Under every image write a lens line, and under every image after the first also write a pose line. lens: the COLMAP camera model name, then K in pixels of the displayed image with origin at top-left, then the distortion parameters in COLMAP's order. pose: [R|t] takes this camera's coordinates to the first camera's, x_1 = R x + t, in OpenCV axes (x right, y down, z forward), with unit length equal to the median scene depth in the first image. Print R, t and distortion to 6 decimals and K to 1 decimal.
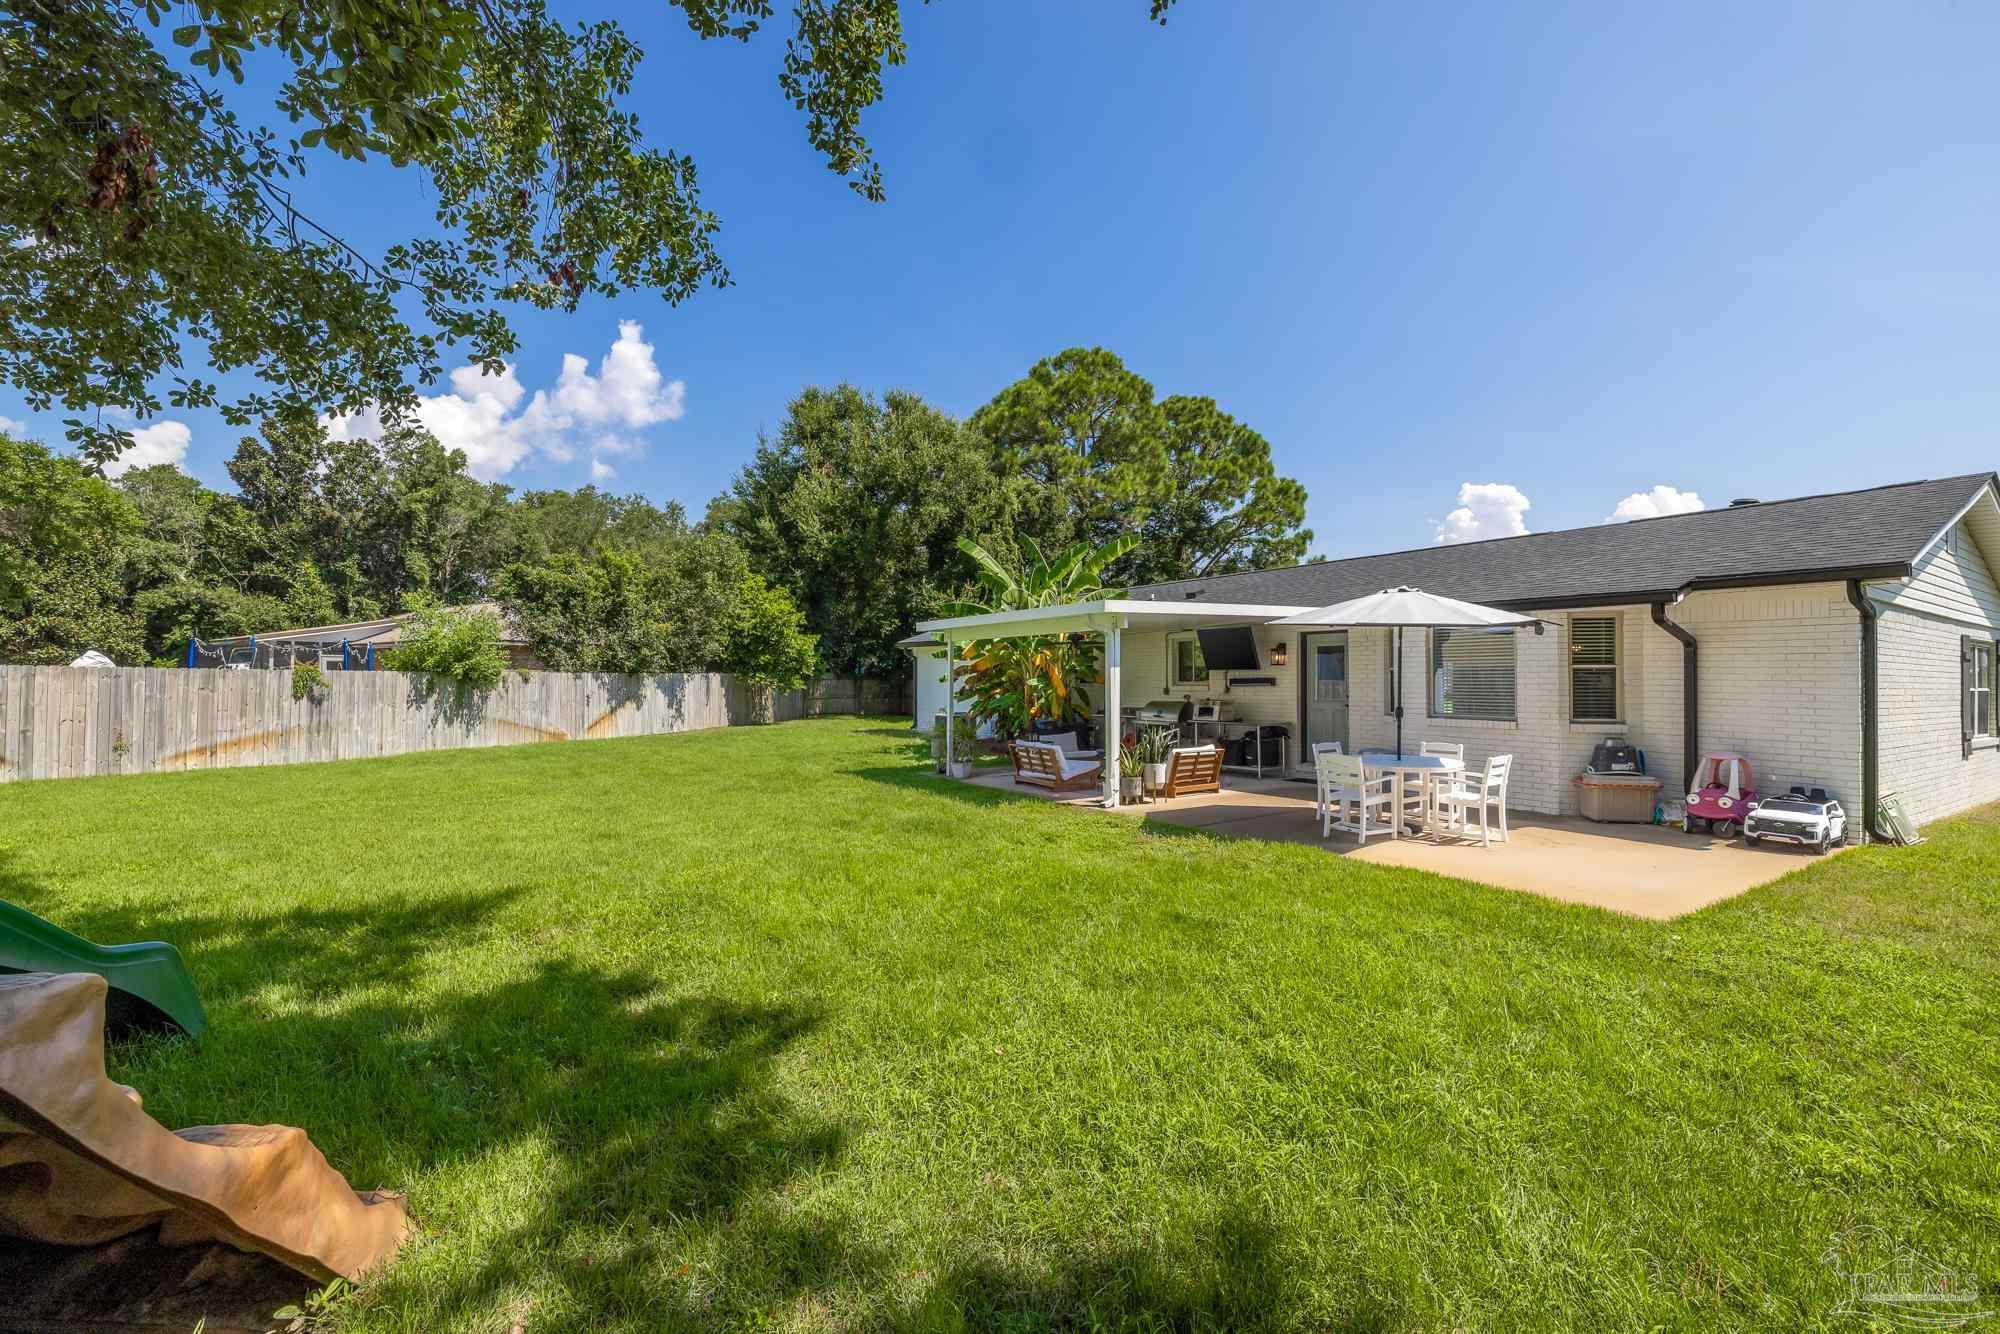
lens RADIAL K [[838.6, 0, 996.8], [0, 838.6, 658.9], [0, 0, 1]] dist [-0.000468, 0.000257]
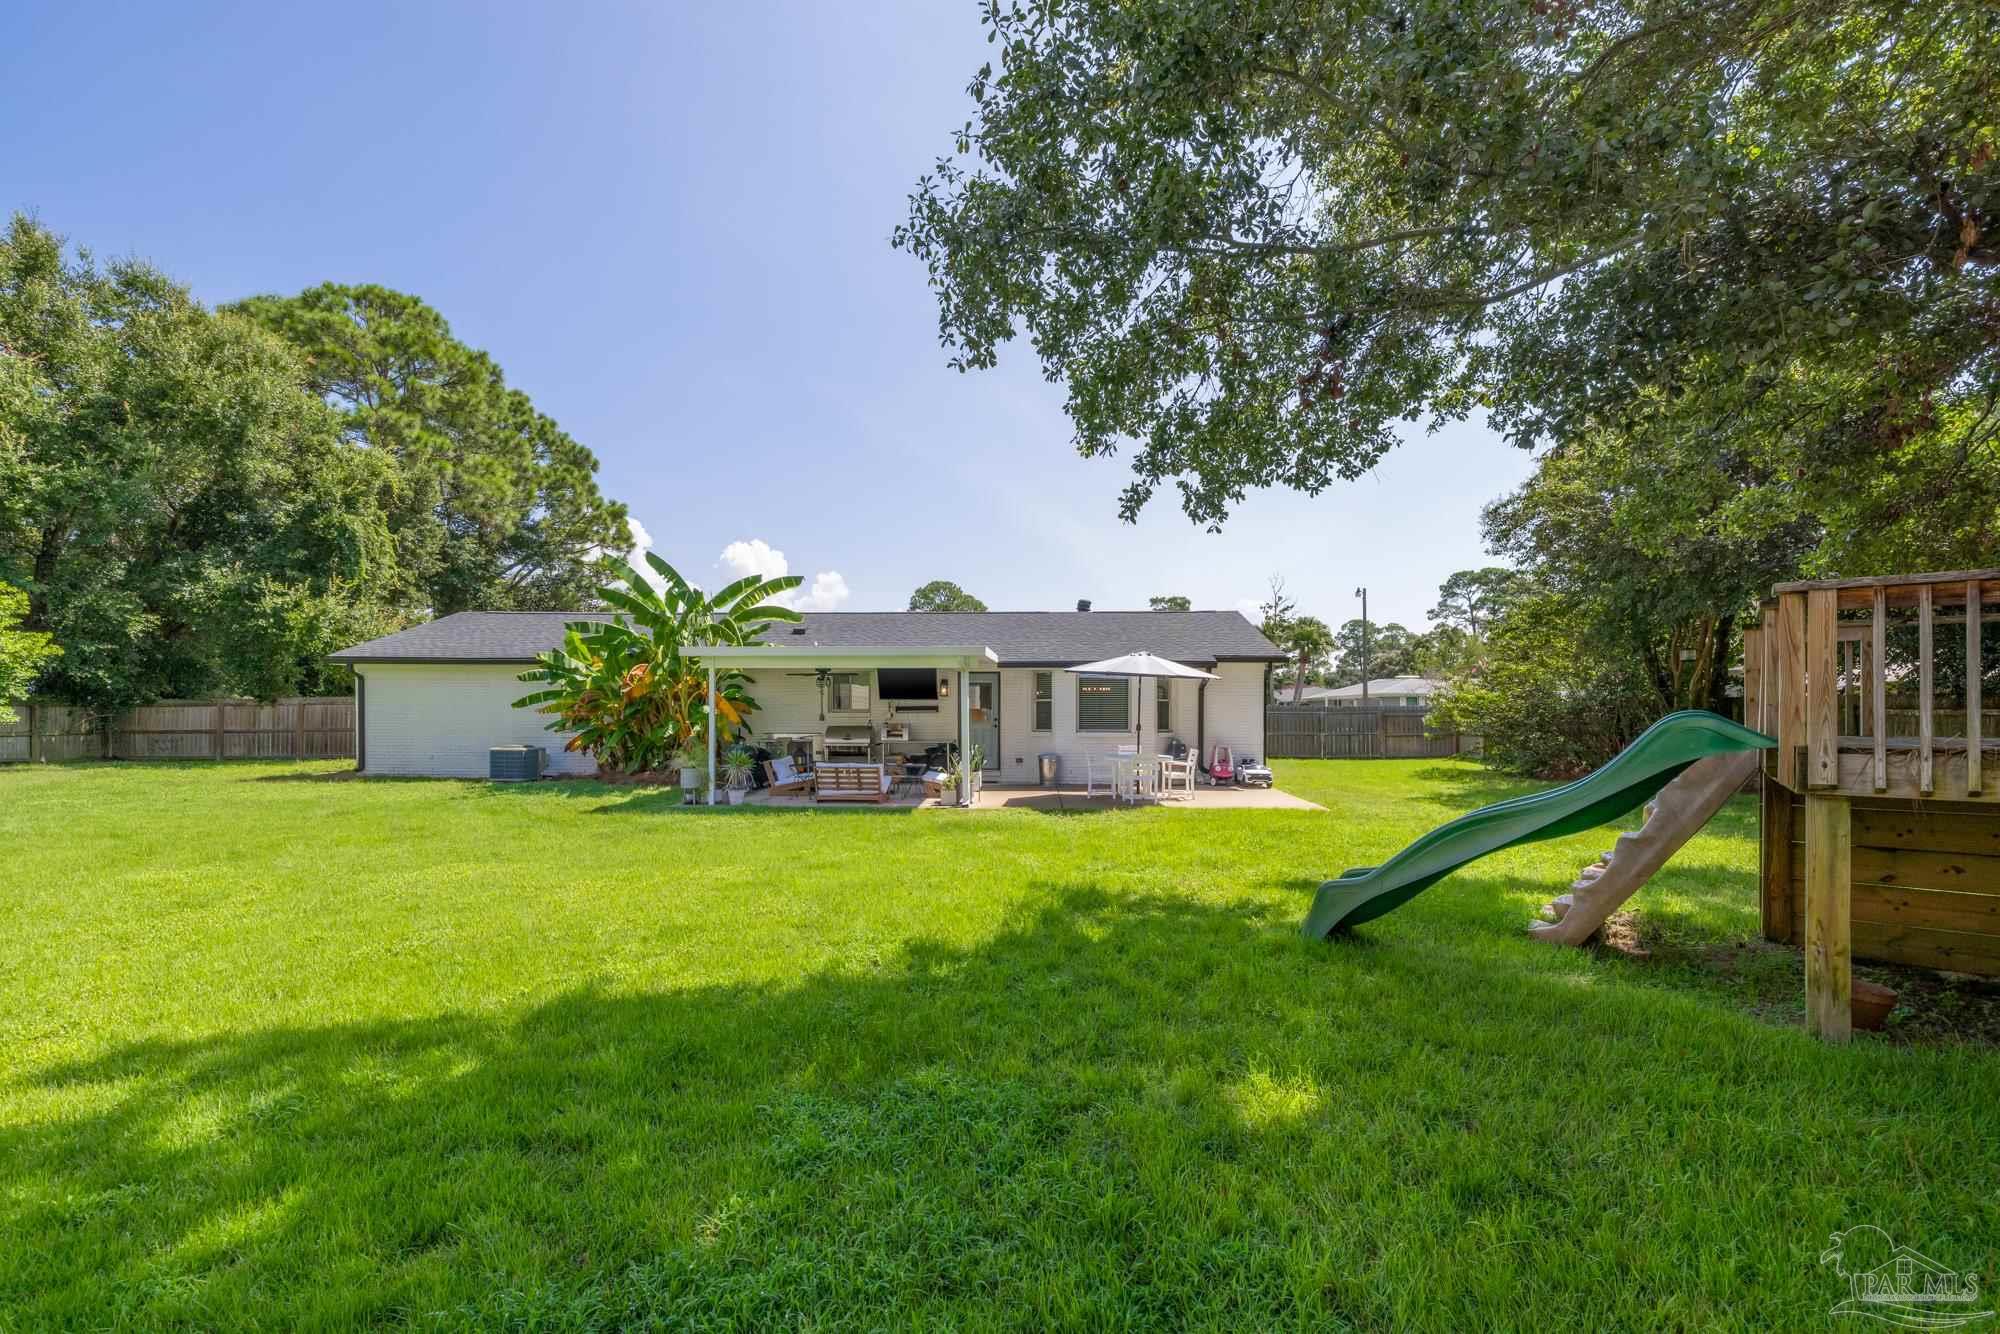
lens RADIAL K [[868.7, 0, 1000.0], [0, 868.7, 667.0], [0, 0, 1]] dist [0.000461, 0.000091]
pose [[0.583800, 0.038779, 0.810971, -0.435298], [-0.021465, 0.999247, -0.032330, 0.002226], [-0.811613, 0.001467, 0.584193, 0.086044]]
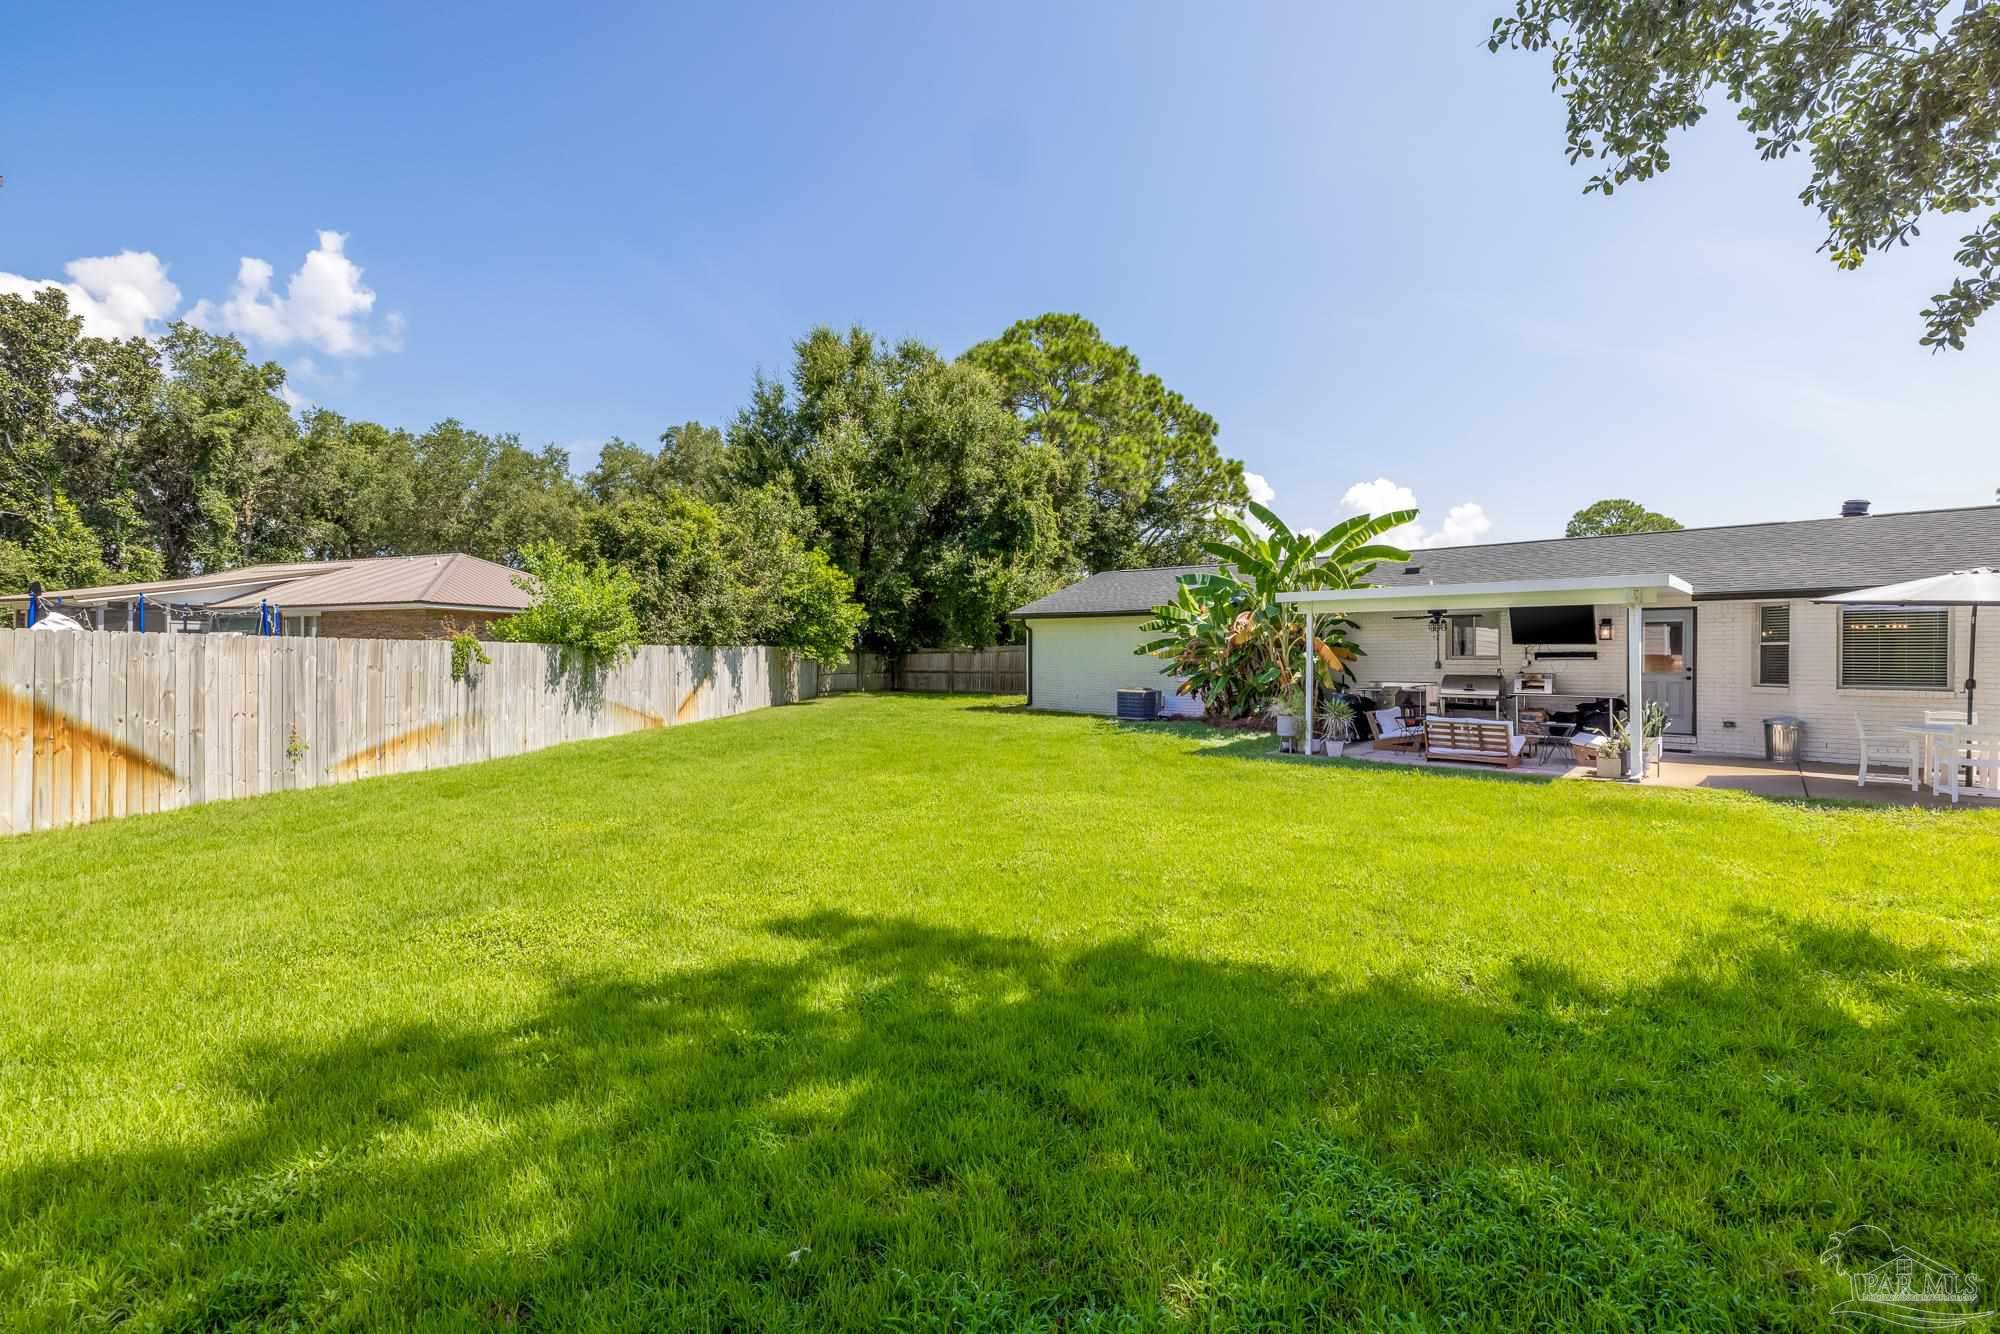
lens RADIAL K [[847.3, 0, 1002.7], [0, 847.3, 652.0], [0, 0, 1]] dist [0.001822, 0.000012]
pose [[0.967704, 0.000059, 0.252089, -0.402093], [-0.005980, 0.999724, 0.022723, 0.001848], [-0.252018, -0.023497, 0.967437, 0.102740]]
